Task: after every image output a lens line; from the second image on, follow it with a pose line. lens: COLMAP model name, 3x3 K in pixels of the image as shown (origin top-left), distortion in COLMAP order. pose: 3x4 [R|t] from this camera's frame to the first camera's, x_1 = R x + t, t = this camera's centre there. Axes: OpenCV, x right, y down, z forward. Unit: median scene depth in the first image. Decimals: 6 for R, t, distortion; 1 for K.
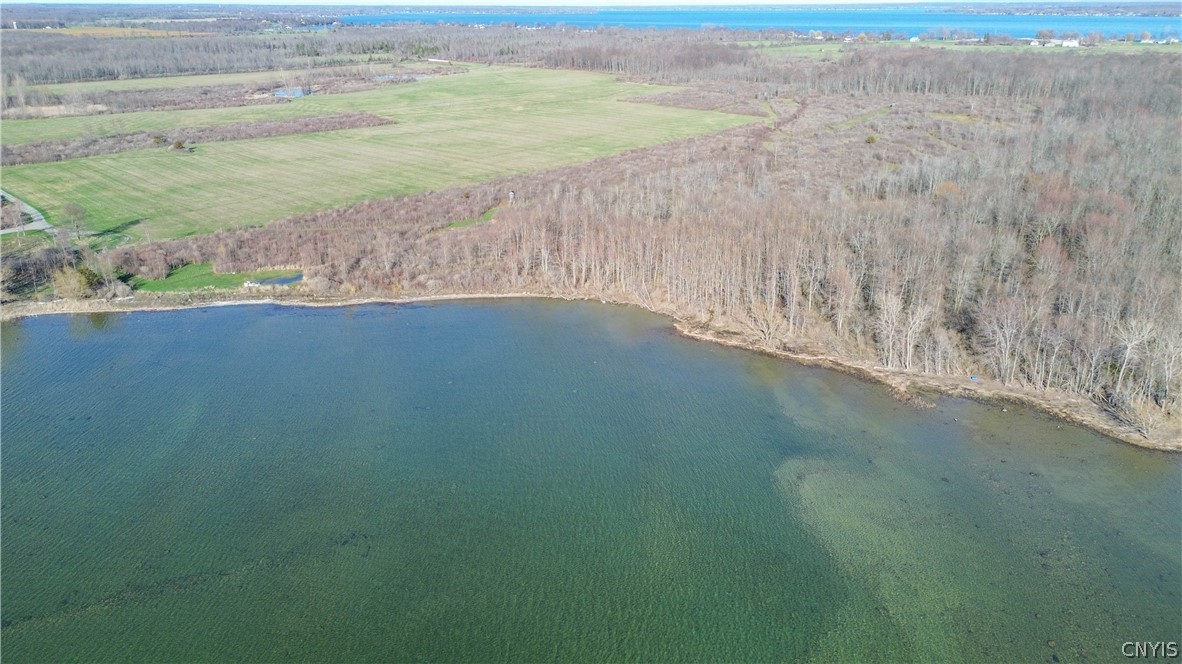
lens RADIAL K [[833.6, 0, 601.3], [0, 833.6, 321.6], [0, 0, 1]] dist [0.067860, -0.056966]
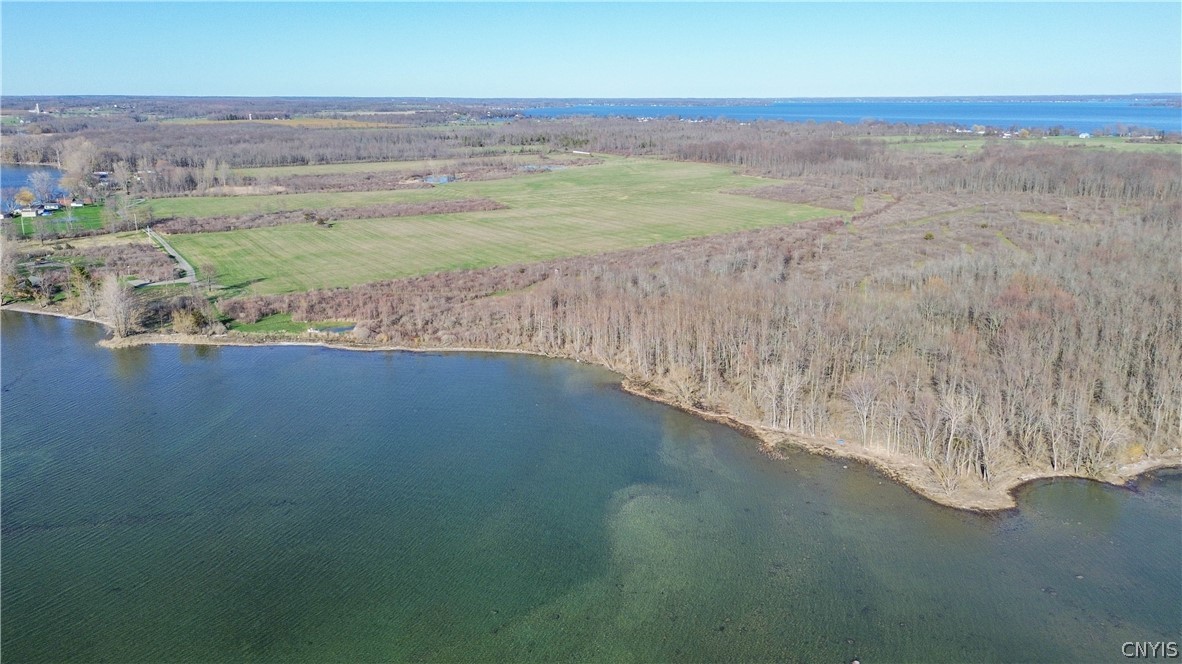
lens RADIAL K [[833.6, 0, 602.5], [0, 833.6, 335.7], [0, 0, 1]] dist [0.067860, -0.056966]
pose [[0.979218, 0.058205, -0.194278, 0.255174], [-0.074096, 0.994385, -0.075550, 0.026178], [0.188790, 0.088375, 0.978033, -0.152001]]
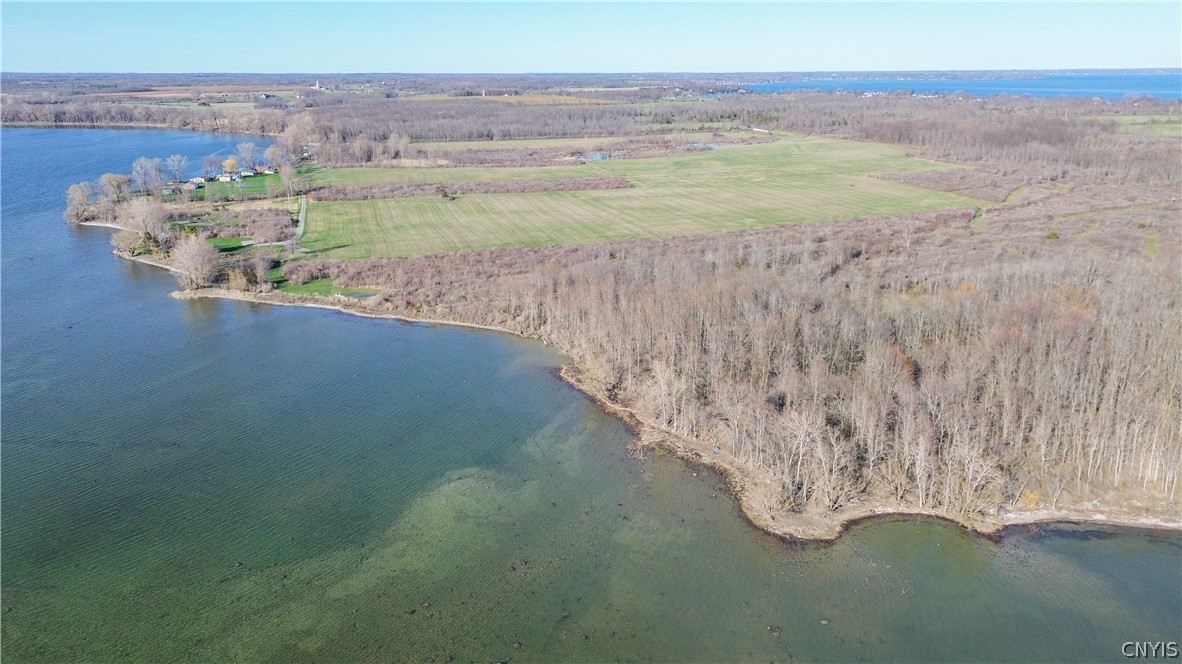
lens RADIAL K [[833.6, 0, 601.0], [0, 833.6, 337.2], [0, 0, 1]] dist [0.067860, -0.056966]
pose [[0.885244, 0.140439, -0.443418, 0.584038], [-0.163645, 0.986416, -0.014287, -0.026956], [0.435388, 0.085211, 0.896201, -0.044286]]
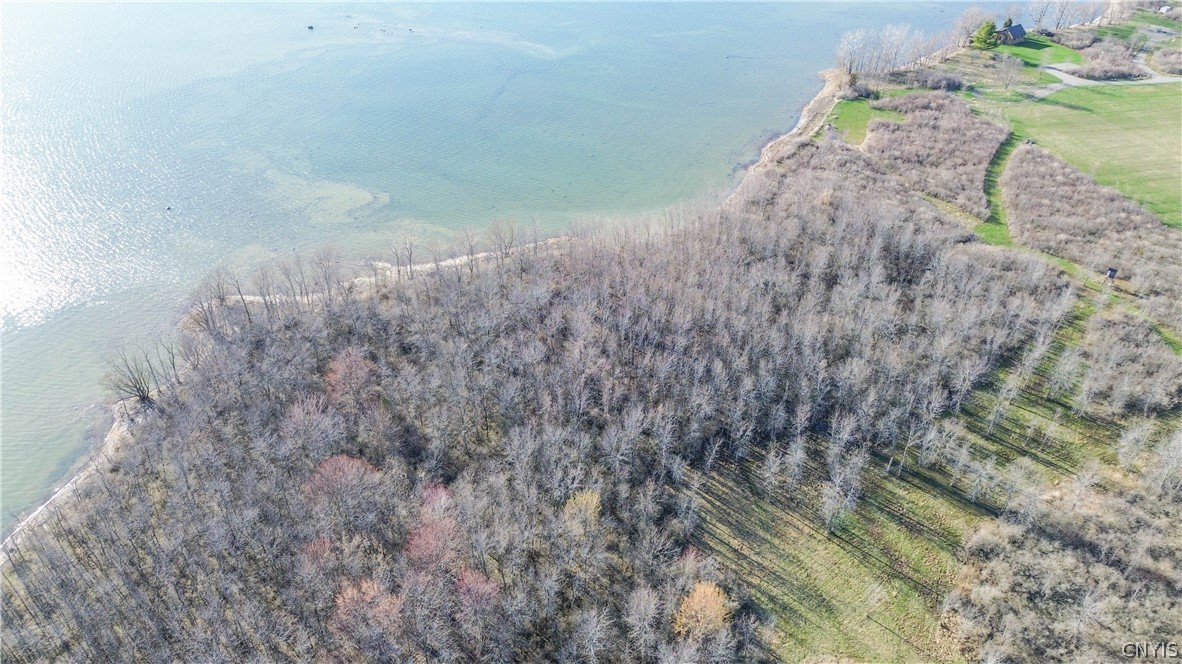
lens RADIAL K [[833.6, 0, 594.0], [0, 833.6, 320.2], [0, 0, 1]] dist [0.067860, -0.056966]
pose [[-0.568594, 0.478820, -0.668904, 0.818972], [-0.287263, 0.646376, 0.706879, -0.672606], [0.770831, 0.594079, -0.229978, 1.197140]]
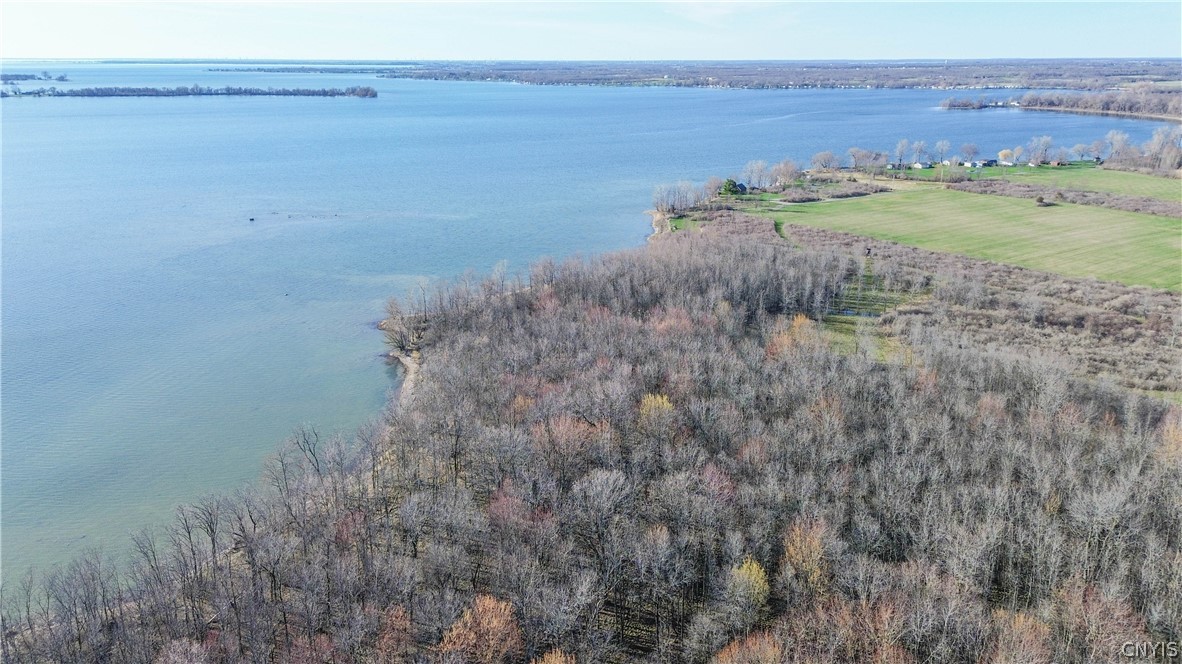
lens RADIAL K [[833.6, 0, 585.3], [0, 833.6, 325.3], [0, 0, 1]] dist [0.067860, -0.056966]
pose [[-0.213493, 0.298325, -0.930281, 1.631376], [-0.343528, 0.868498, 0.357350, -0.497552], [0.914554, 0.395869, -0.082936, 1.060761]]
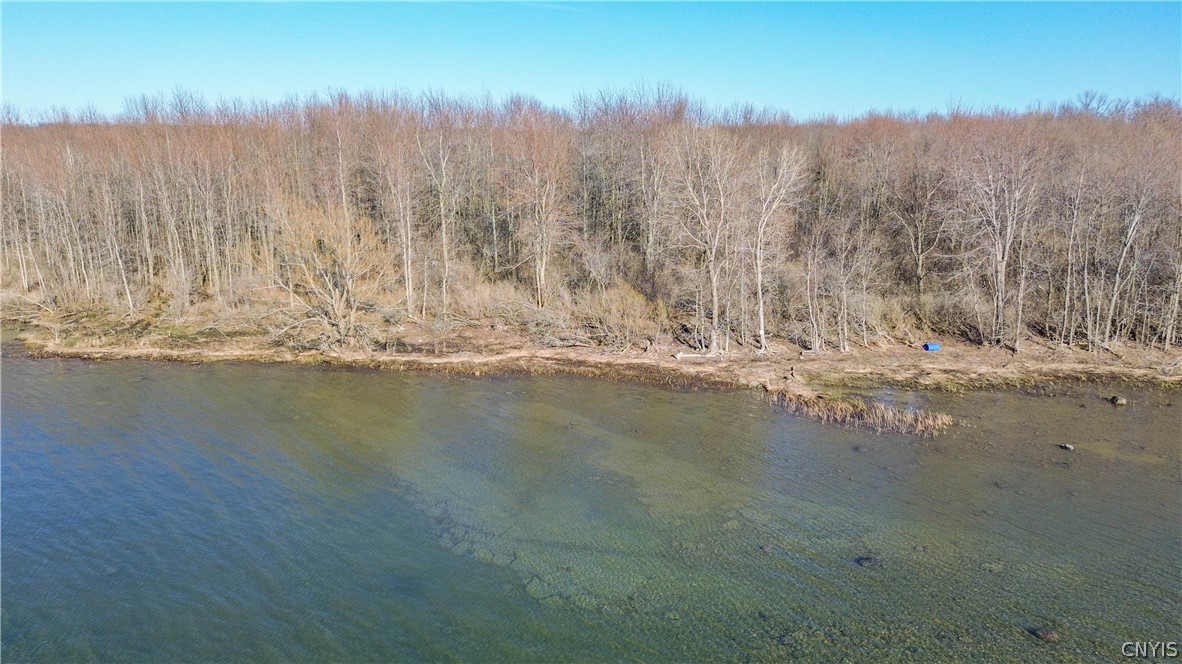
lens RADIAL K [[833.6, 0, 598.7], [0, 833.6, 335.4], [0, 0, 1]] dist [0.067860, -0.056966]
pose [[0.874943, -0.083072, 0.477047, 0.110056], [0.150960, 0.982871, -0.105719, 0.059764], [-0.460093, 0.164513, 0.872496, 0.565745]]
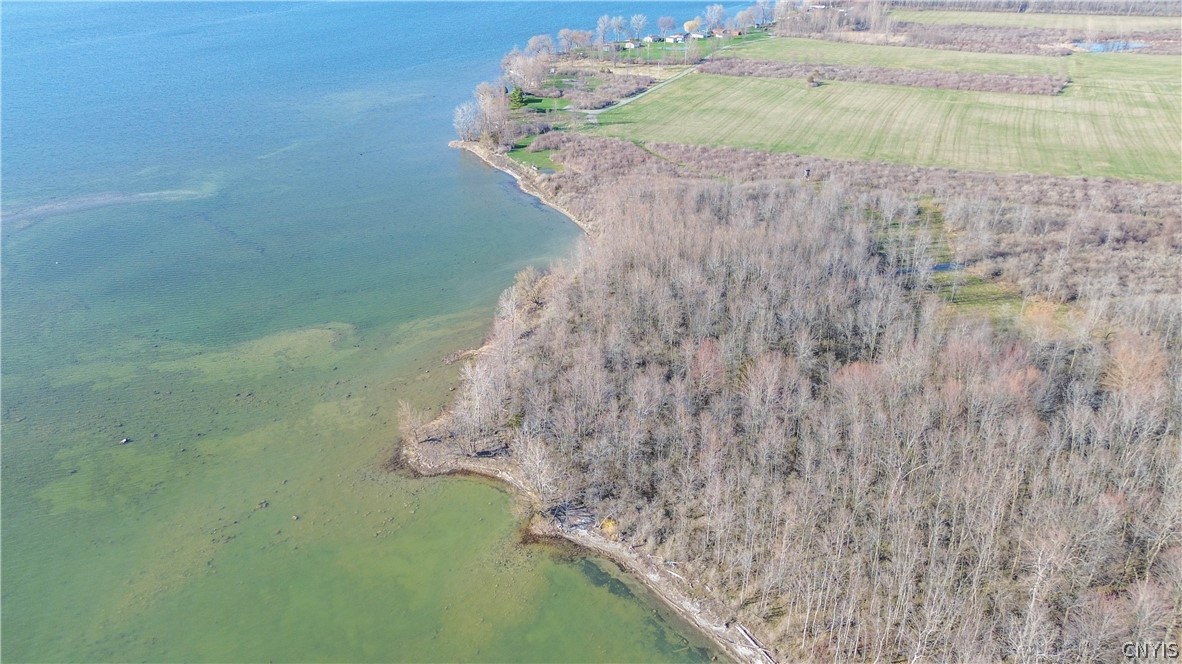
lens RADIAL K [[833.6, 0, 594.8], [0, 833.6, 333.6], [0, 0, 1]] dist [0.067860, -0.056966]
pose [[0.348907, 0.425435, -0.835026, 1.089715], [-0.332624, 0.889227, 0.314065, -0.300768], [0.876142, 0.168170, 0.451768, 0.430904]]
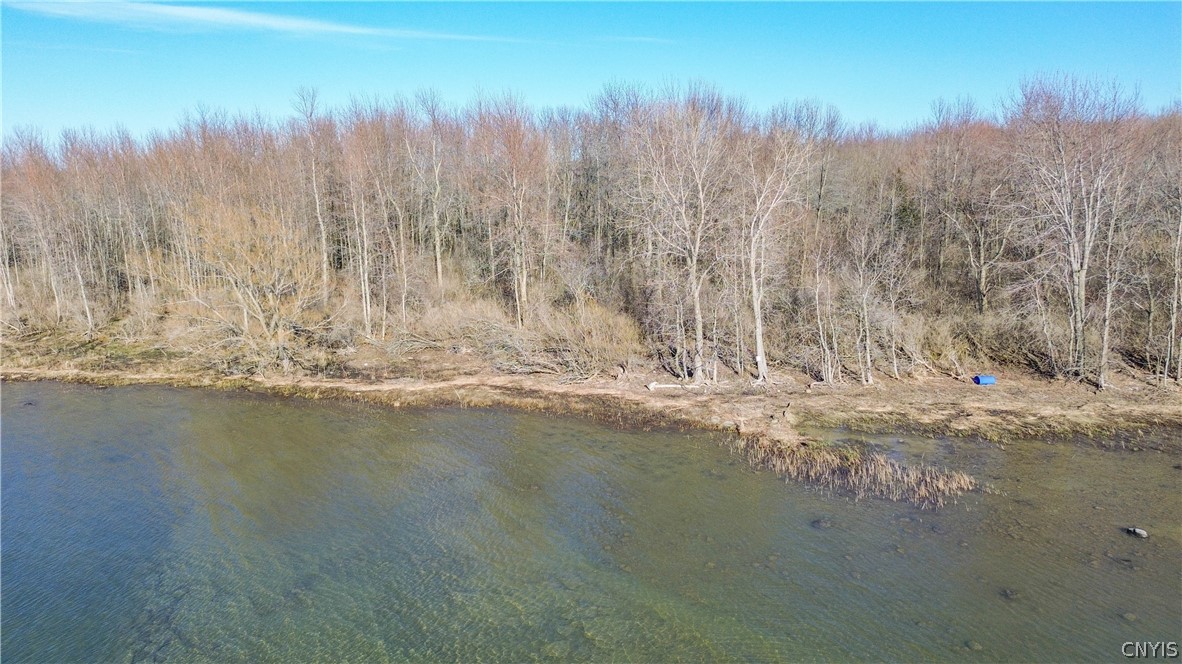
lens RADIAL K [[833.6, 0, 602.8], [0, 833.6, 303.6], [0, 0, 1]] dist [0.067860, -0.056966]
pose [[0.937885, -0.050908, 0.343191, 0.171054], [0.123008, 0.973710, -0.191722, 0.061040], [-0.324408, 0.222028, 0.919491, 0.585738]]
